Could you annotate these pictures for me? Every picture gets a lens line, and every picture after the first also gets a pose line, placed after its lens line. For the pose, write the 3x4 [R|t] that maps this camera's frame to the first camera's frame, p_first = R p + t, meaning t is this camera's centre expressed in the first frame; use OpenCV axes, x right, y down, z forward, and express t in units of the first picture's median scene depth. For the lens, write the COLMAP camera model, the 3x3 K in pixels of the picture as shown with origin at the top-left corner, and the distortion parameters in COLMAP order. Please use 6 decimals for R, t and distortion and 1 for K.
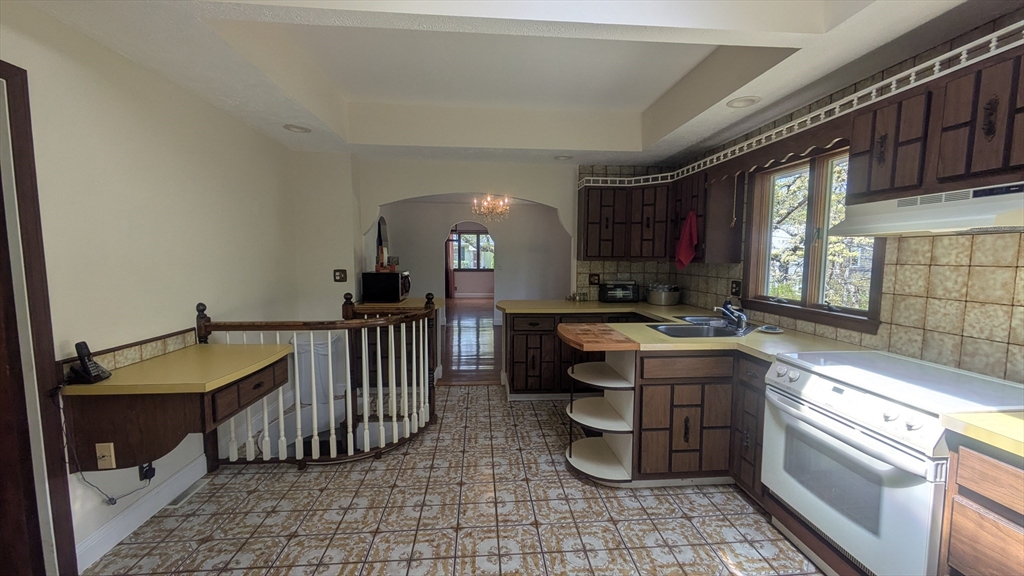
lens RADIAL K [[401.2, 0, 511.7], [0, 401.2, 289.5], [0, 0, 1]] dist [0.000255, 0.000092]
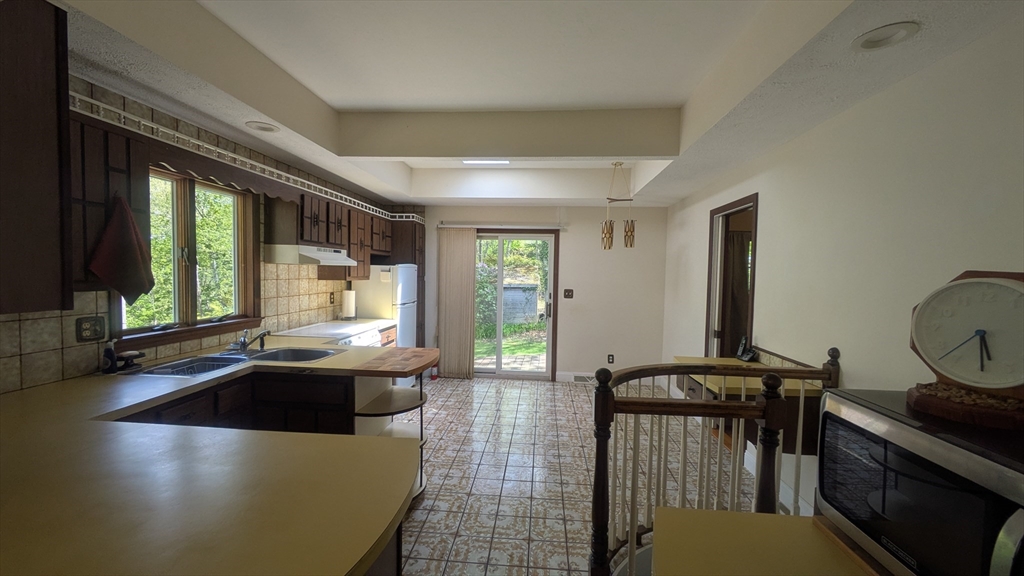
lens RADIAL K [[401.2, 0, 515.2], [0, 401.2, 289.1], [0, 0, 1]] dist [0.000255, 0.000092]
pose [[-0.988649, -0.031103, 0.146991, -0.230722], [-0.012534, 0.992001, 0.125605, -0.203428], [-0.149722, 0.122337, -0.981131, 2.056163]]
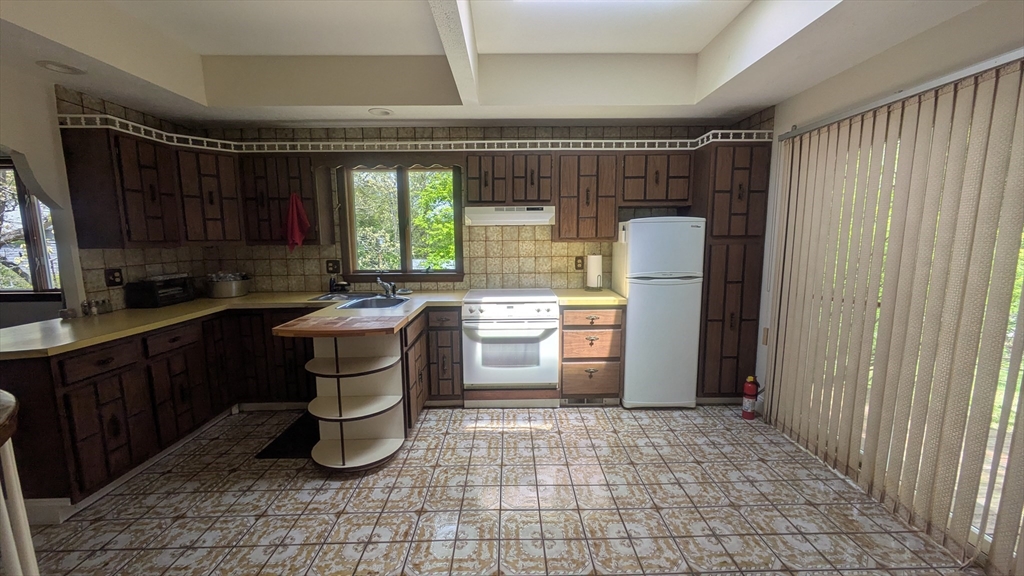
lens RADIAL K [[401.2, 0, 514.6], [0, 401.2, 288.6], [0, 0, 1]] dist [0.000255, 0.000092]
pose [[0.059896, -0.137864, 0.988638, -0.730168], [0.093132, 0.986868, 0.131975, -0.059555], [-0.993851, 0.084169, 0.071949, 0.575621]]
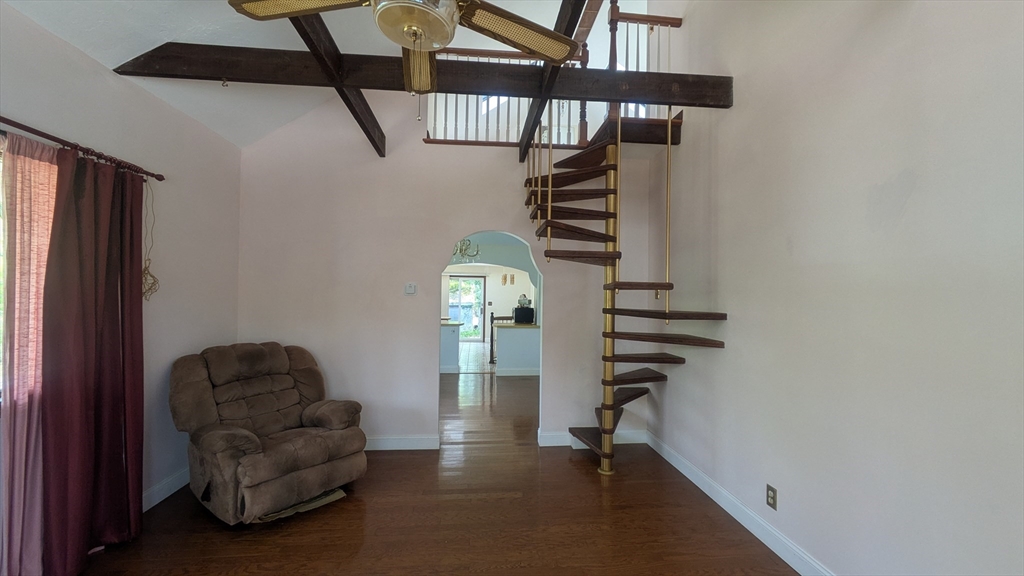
lens RADIAL K [[401.2, 0, 514.5], [0, 401.2, 290.4], [0, 0, 1]] dist [0.000255, 0.000092]
pose [[-0.999601, -0.021656, -0.018151, -0.421953], [-0.022883, 0.997256, 0.070404, -0.452005], [0.016577, 0.070791, -0.997353, 5.079483]]
